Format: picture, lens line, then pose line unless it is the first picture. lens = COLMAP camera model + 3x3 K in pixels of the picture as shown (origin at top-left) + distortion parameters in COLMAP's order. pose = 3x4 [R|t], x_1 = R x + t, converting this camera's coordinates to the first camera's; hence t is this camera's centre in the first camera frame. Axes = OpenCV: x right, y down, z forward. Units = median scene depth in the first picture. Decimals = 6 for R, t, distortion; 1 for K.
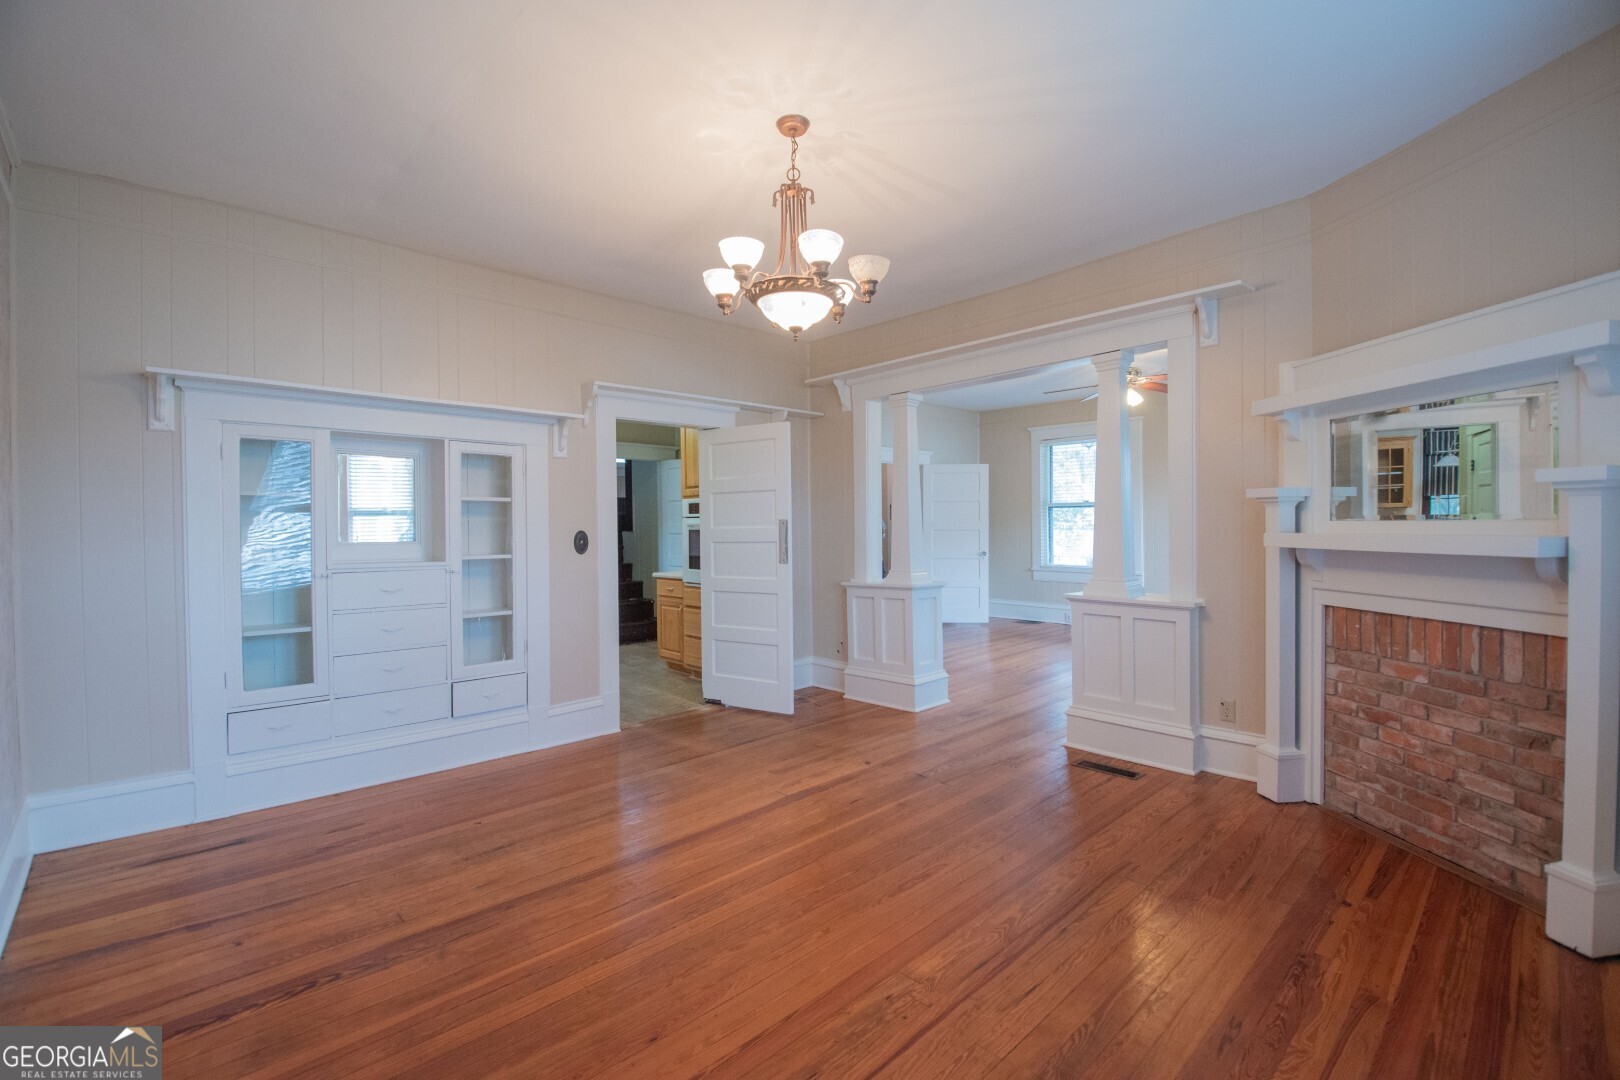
lens RADIAL K [[716.7, 0, 820.3], [0, 716.7, 529.2], [0, 0, 1]] dist [0.000651, -0.015060]
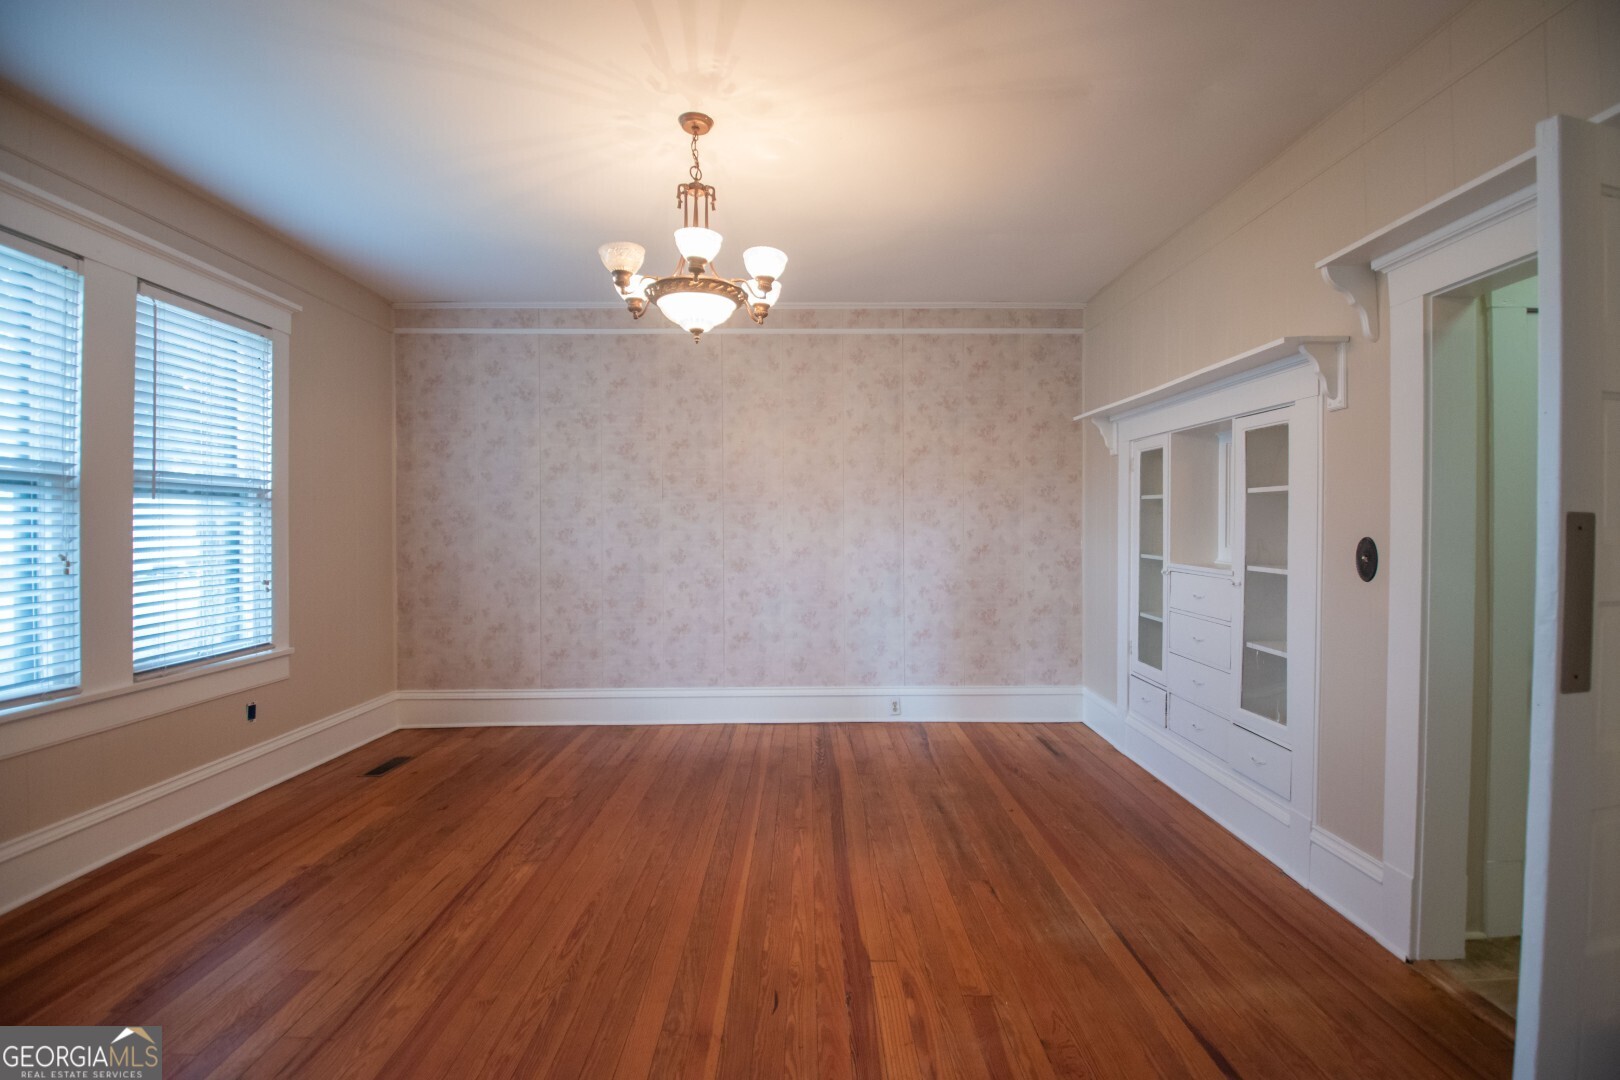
lens RADIAL K [[716.7, 0, 820.3], [0, 716.7, 529.2], [0, 0, 1]] dist [0.000651, -0.015060]
pose [[-0.692634, 0.013242, -0.721168, 0.493674], [0.003508, 0.999881, 0.014990, -0.020024], [0.721281, 0.007853, -0.692598, 1.595692]]
